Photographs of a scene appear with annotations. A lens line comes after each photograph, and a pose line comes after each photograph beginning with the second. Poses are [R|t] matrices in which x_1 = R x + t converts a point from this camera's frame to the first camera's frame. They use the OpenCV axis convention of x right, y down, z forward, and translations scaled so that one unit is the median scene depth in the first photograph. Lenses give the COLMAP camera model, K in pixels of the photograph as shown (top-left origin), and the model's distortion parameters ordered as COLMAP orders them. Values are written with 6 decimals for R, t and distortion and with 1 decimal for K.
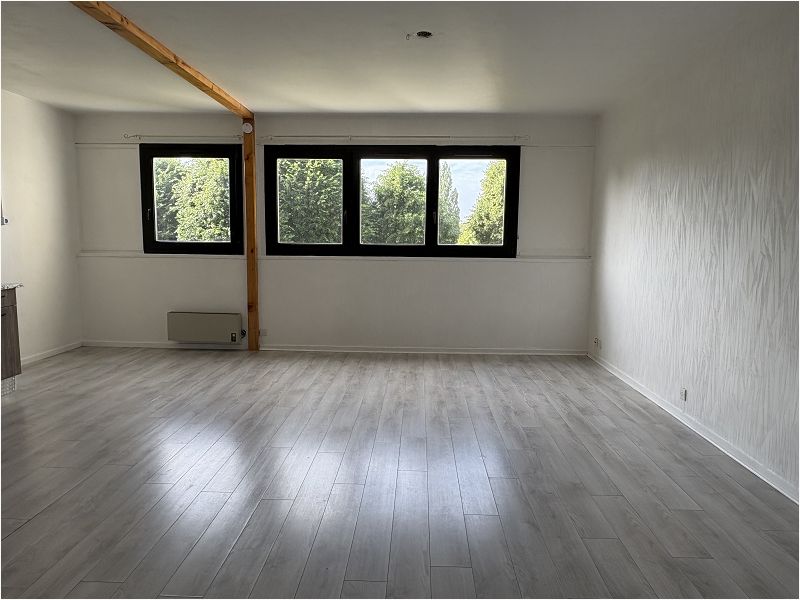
lens RADIAL K [[560.1, 0, 400.0], [0, 560.1, 300.0], [0, 0, 1]] dist [-0.003106, -0.002180]
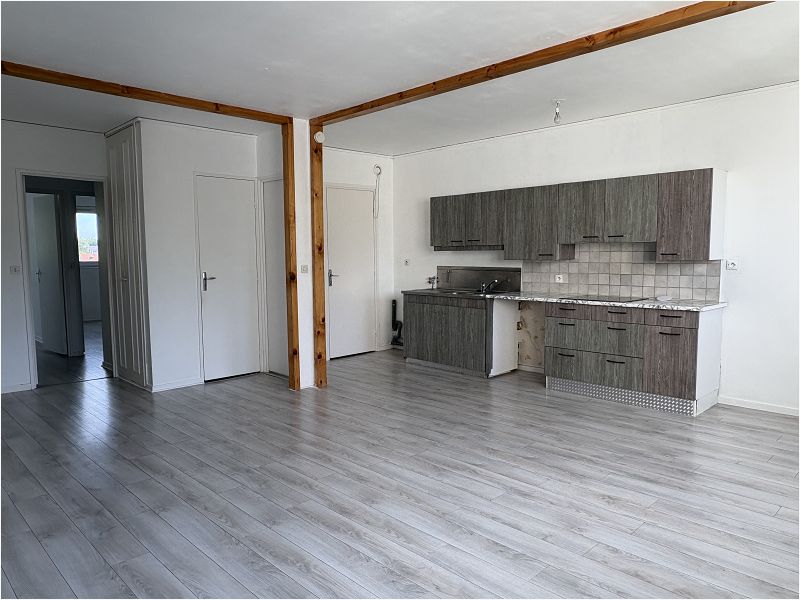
lens RADIAL K [[560.1, 0, 400.0], [0, 560.1, 300.0], [0, 0, 1]] dist [-0.003106, -0.002180]
pose [[-0.688453, 0.052402, -0.723386, 0.131012], [-0.082129, 0.985339, 0.149541, -0.051667], [0.720616, 0.162363, -0.674055, 0.460299]]
